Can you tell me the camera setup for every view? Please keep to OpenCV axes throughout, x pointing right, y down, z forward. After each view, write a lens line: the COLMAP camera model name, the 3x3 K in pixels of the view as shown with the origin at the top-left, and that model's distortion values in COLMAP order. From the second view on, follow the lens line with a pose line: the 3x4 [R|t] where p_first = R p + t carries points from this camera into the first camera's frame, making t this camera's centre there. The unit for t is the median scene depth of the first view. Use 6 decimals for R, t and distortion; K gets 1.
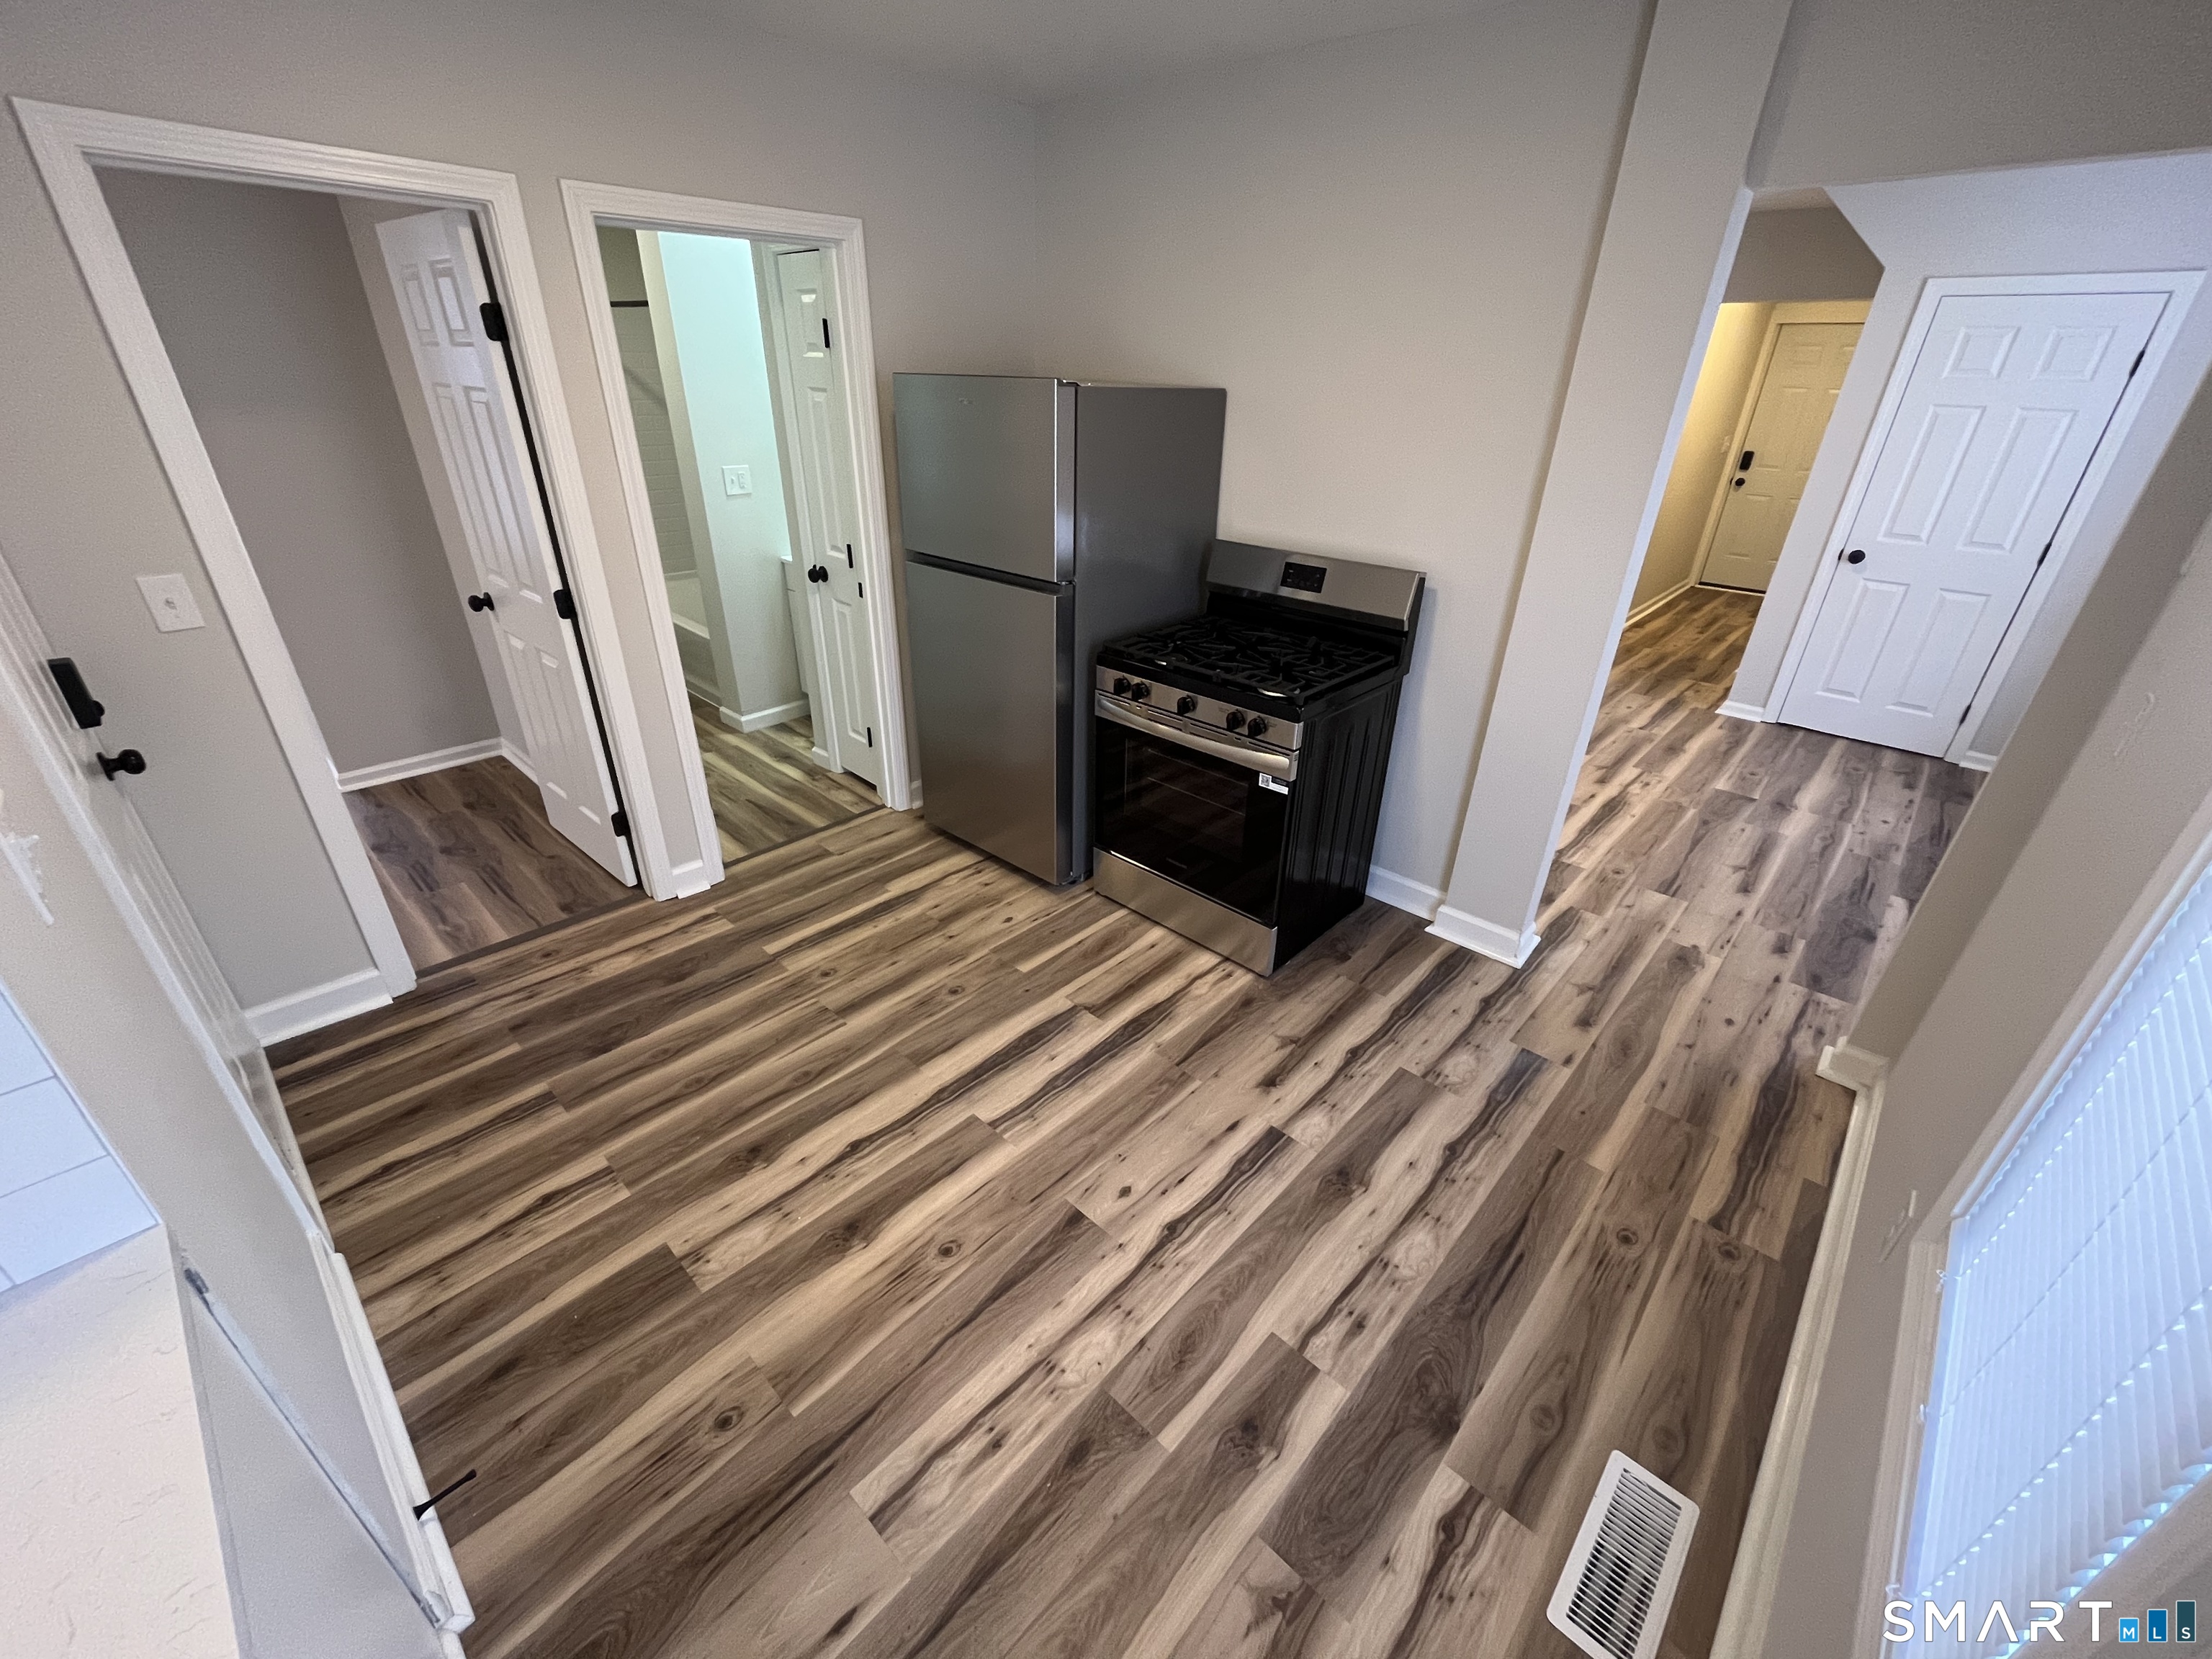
lens RADIAL K [[895.9, 0, 1104.5], [0, 895.9, 828.2], [0, 0, 1]] dist [-0.002751, 0.000231]
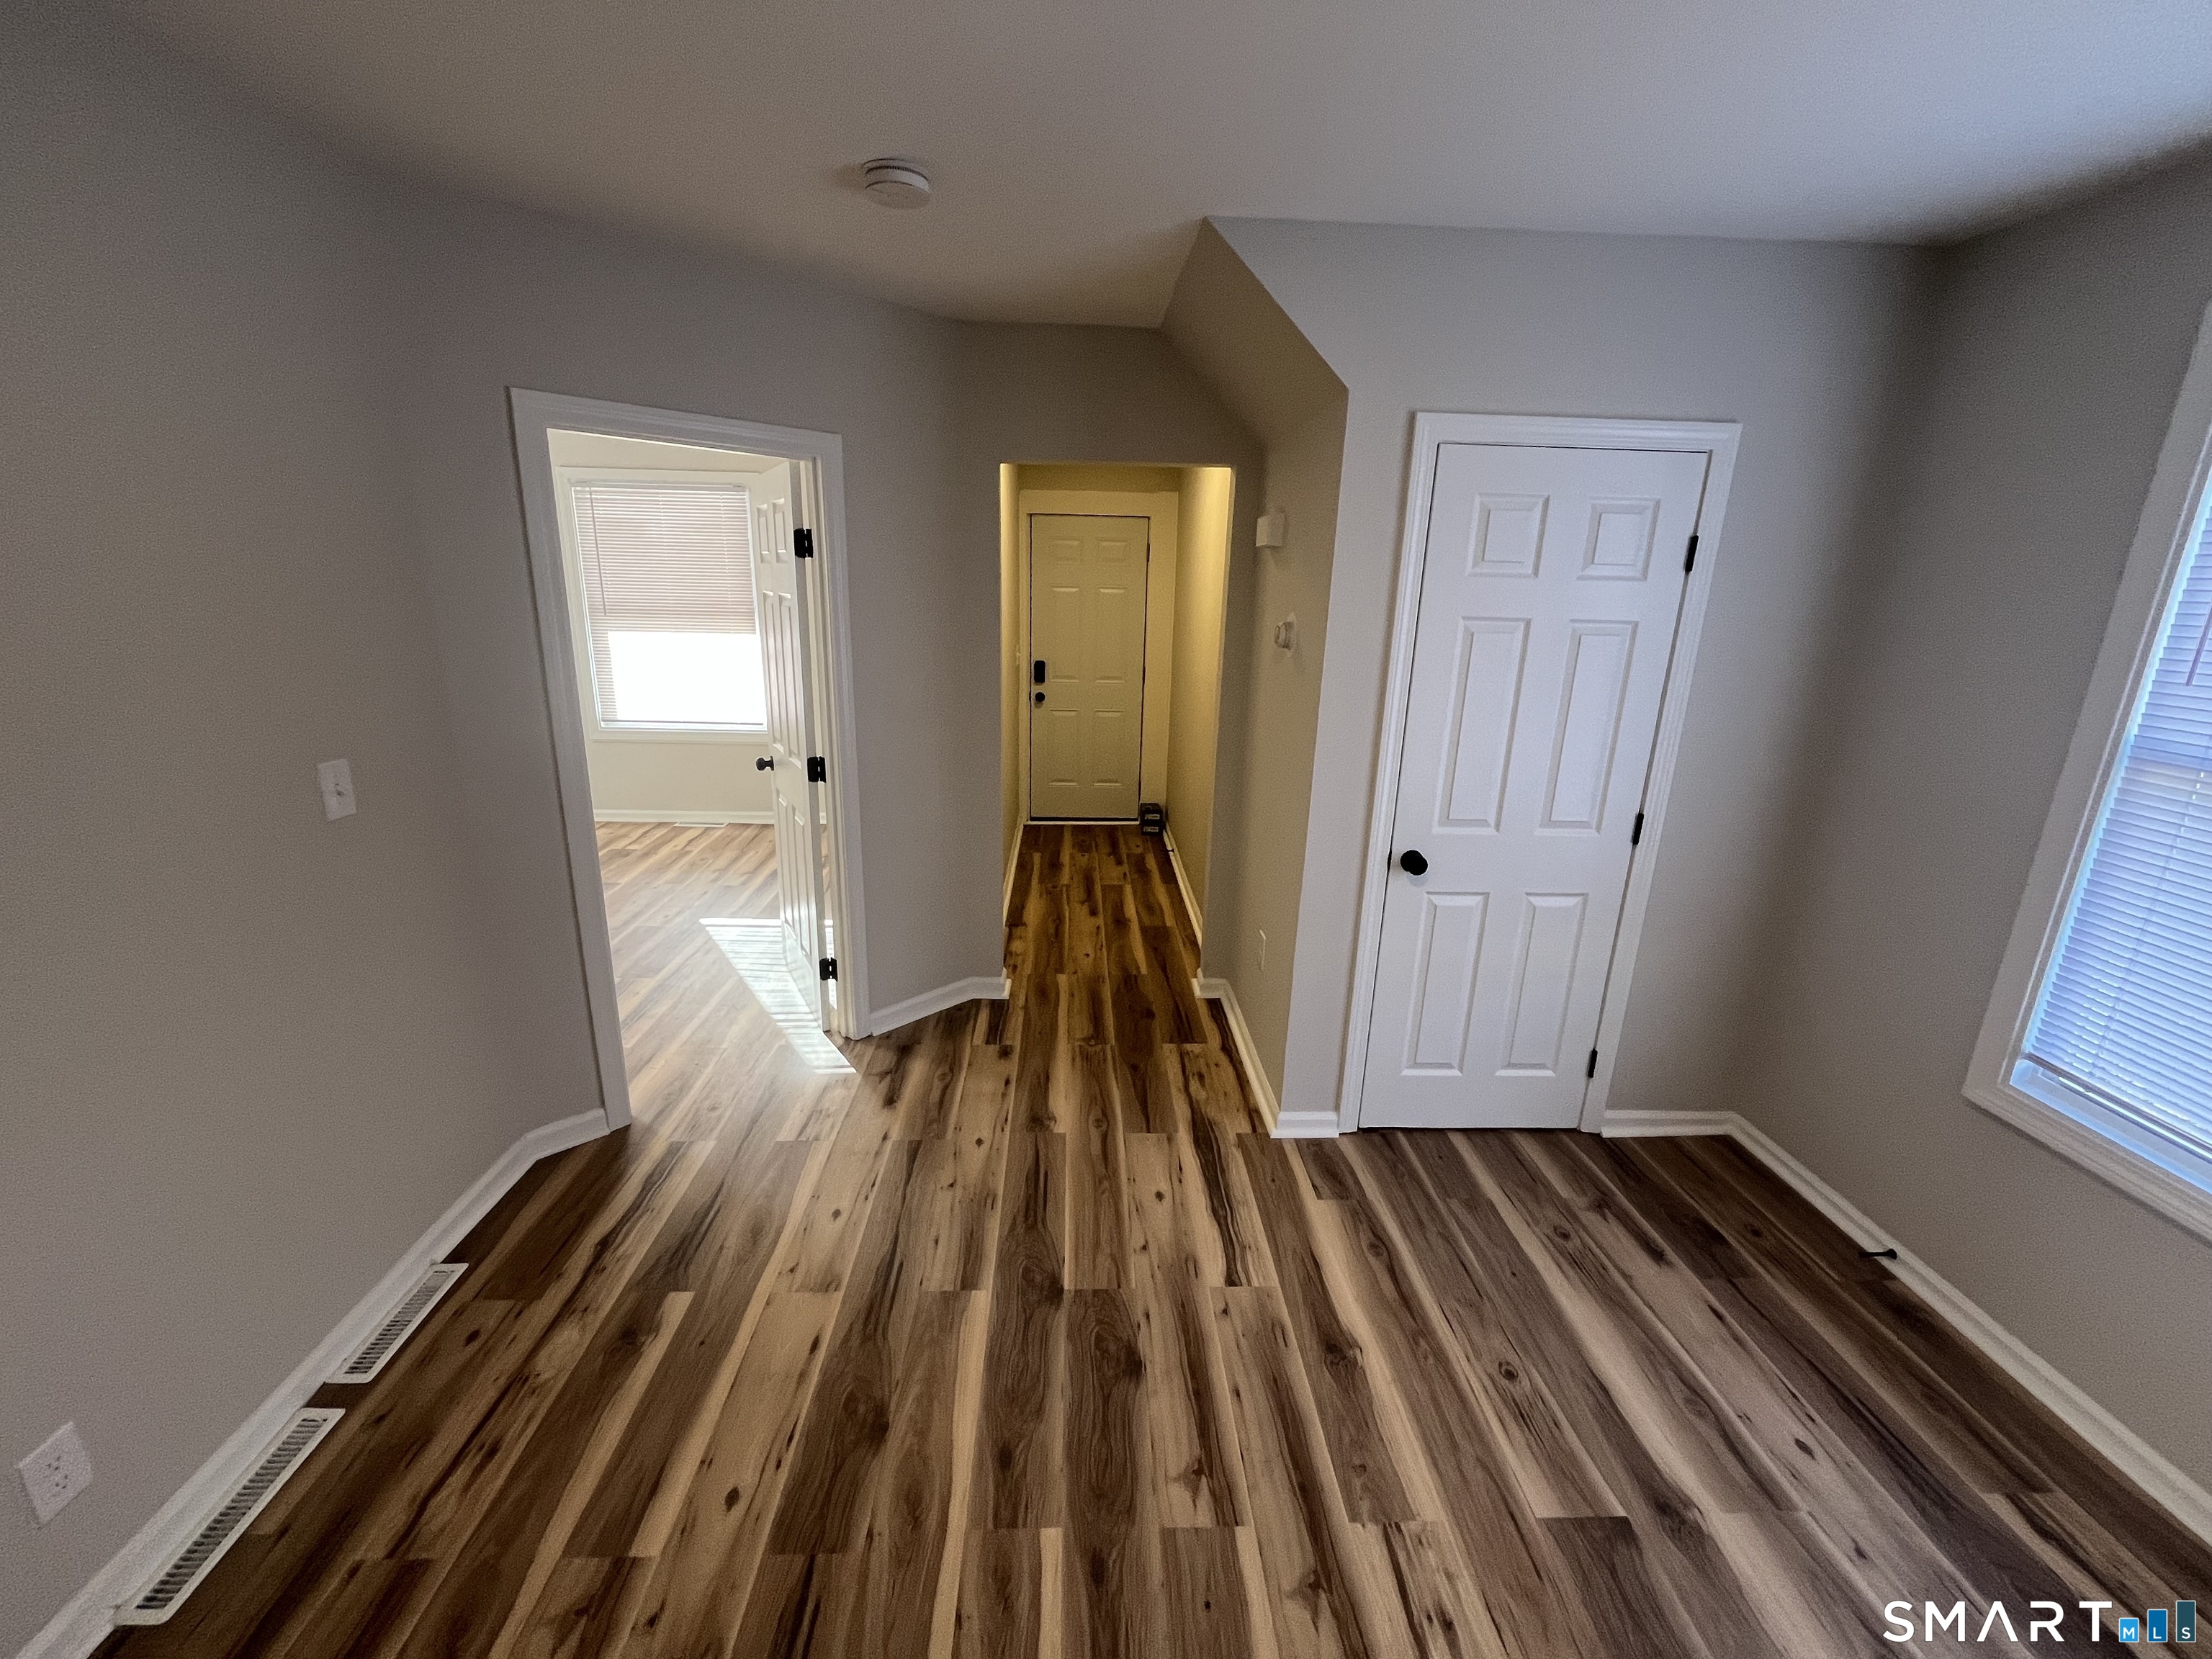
lens RADIAL K [[895.9, 0, 1104.5], [0, 895.9, 828.2], [0, 0, 1]] dist [-0.002751, 0.000231]
pose [[0.702933, -0.198292, 0.683056, 0.304467], [0.324829, 0.943850, -0.060282, -0.350532], [-0.632749, 0.264251, 0.727874, 0.689860]]
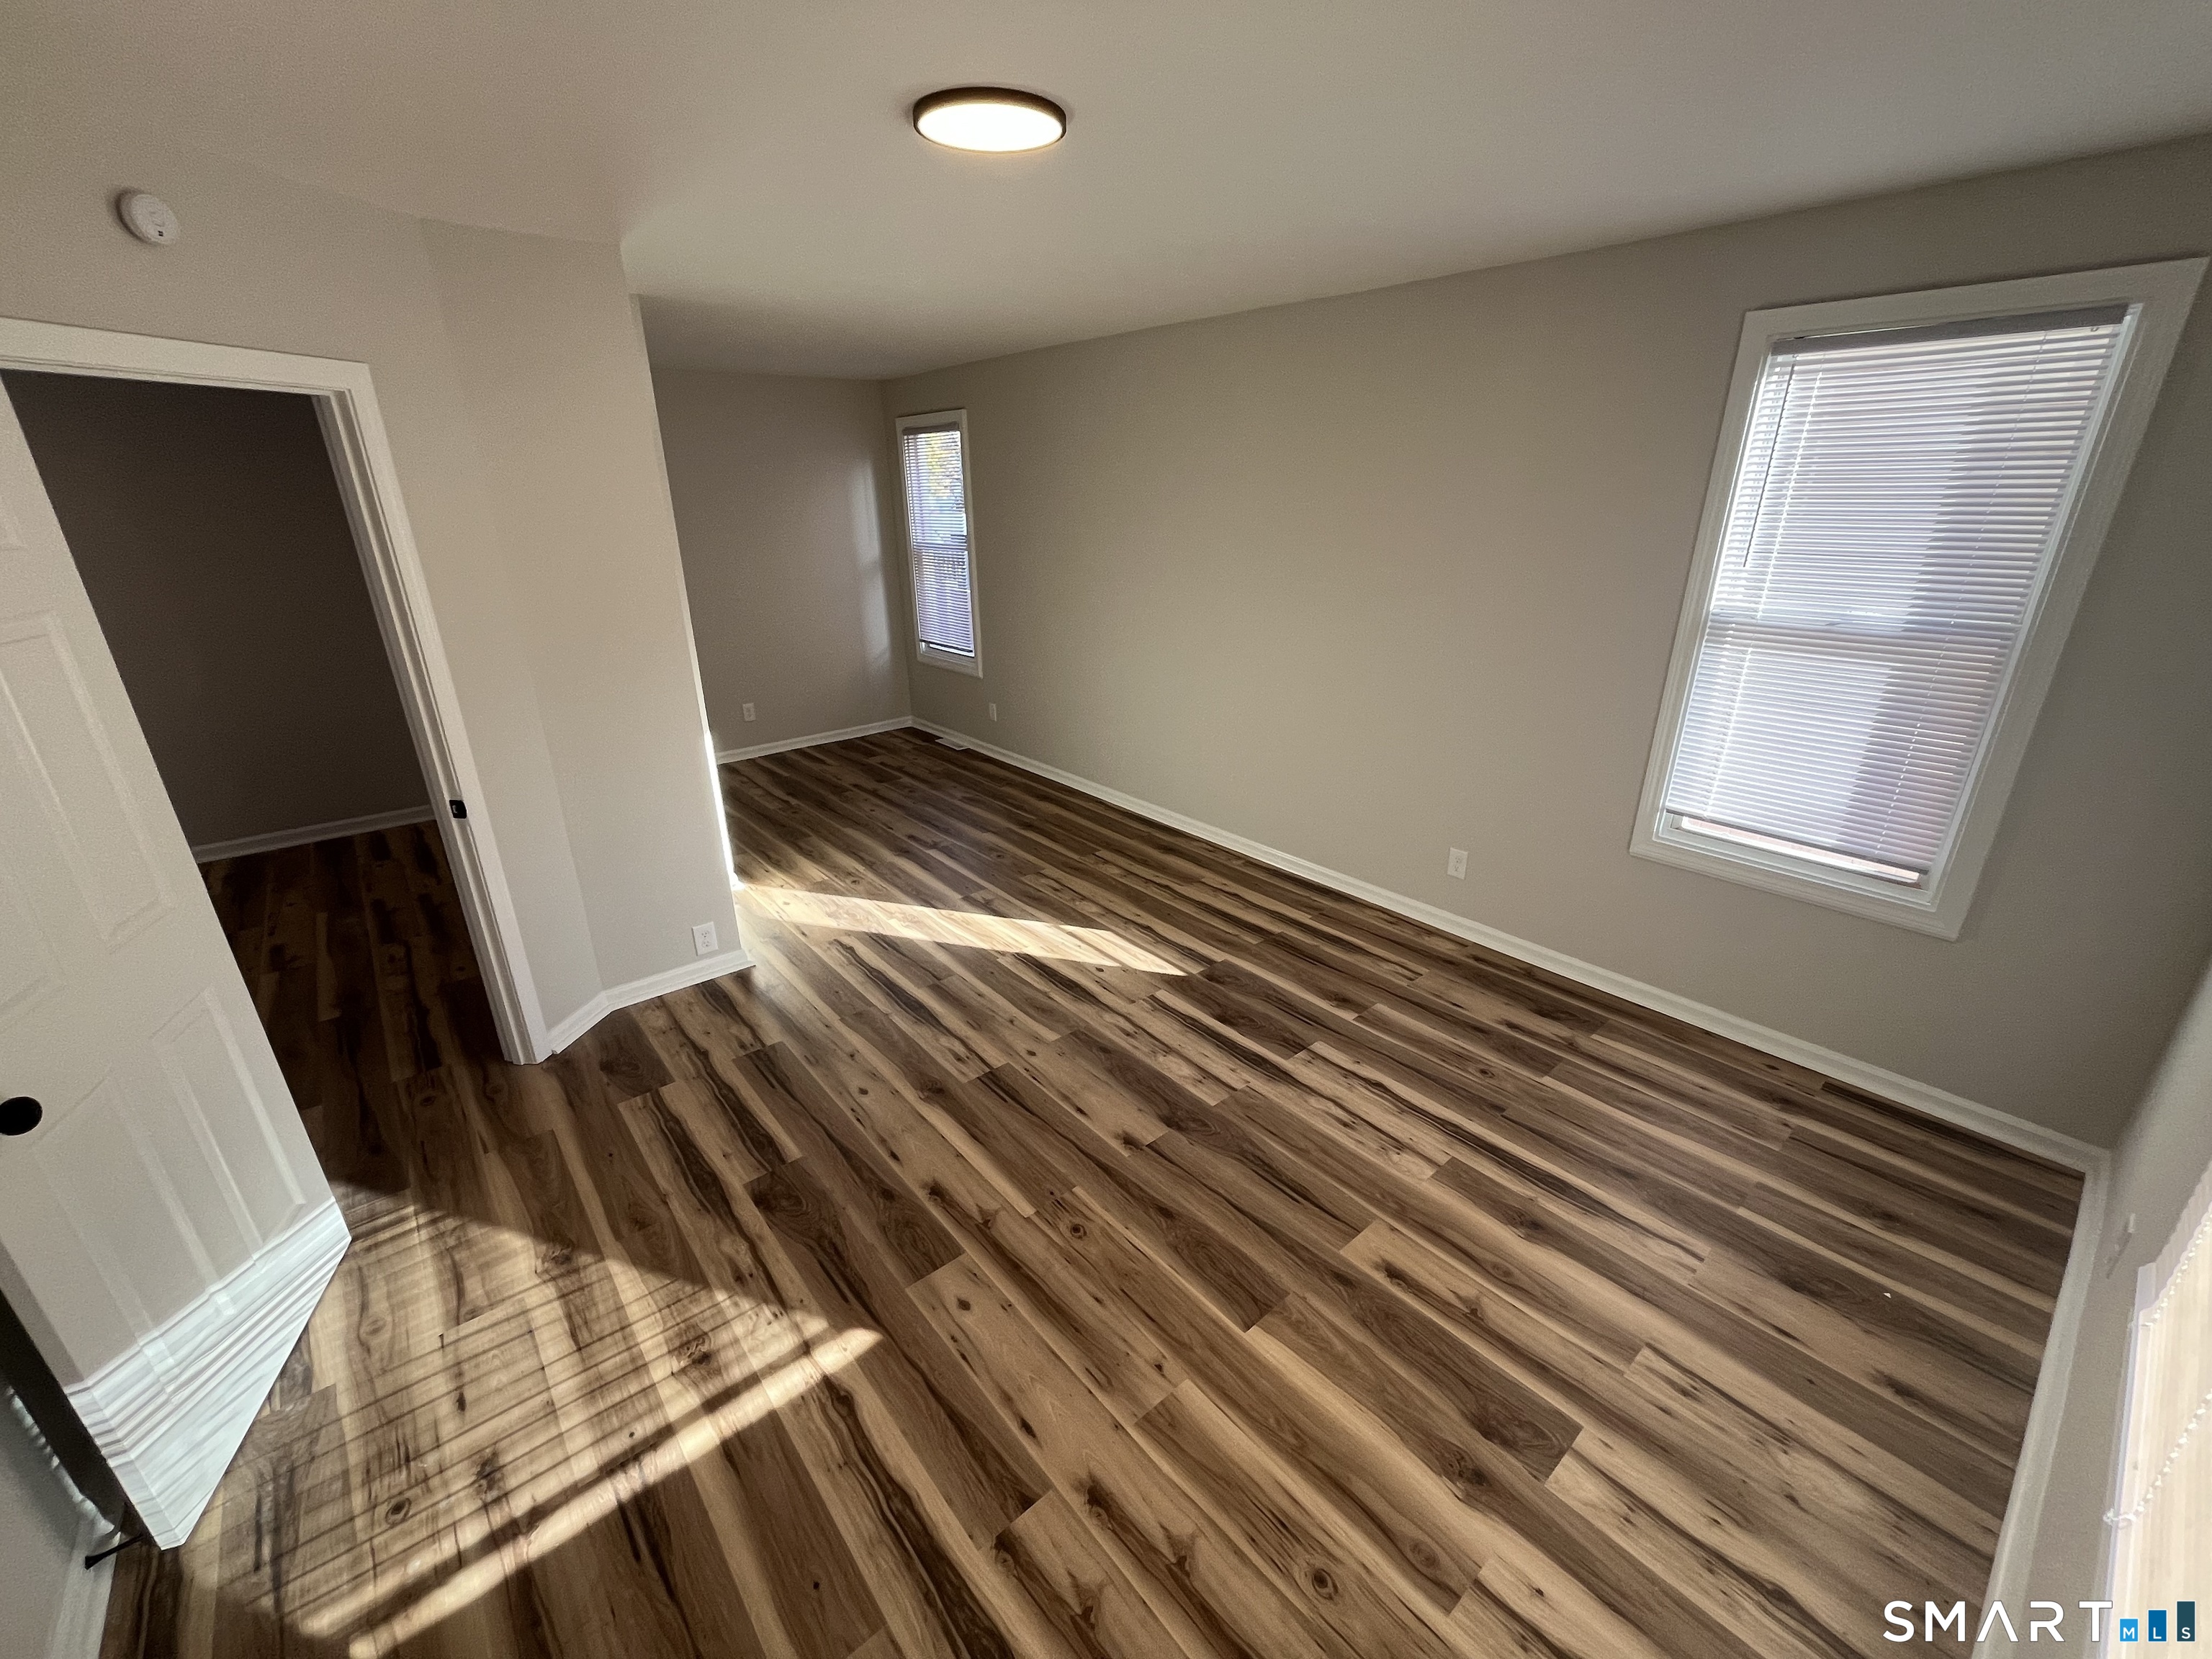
lens RADIAL K [[890.0, 0, 1106.0], [0, 890.0, 829.5], [0, 0, 1]] dist [0.002884, 0.000631]
pose [[-0.115135, 0.333190, -0.935804, 0.982051], [-0.455968, 0.819231, 0.347784, -0.887123], [0.882517, 0.466739, 0.057602, 1.698189]]
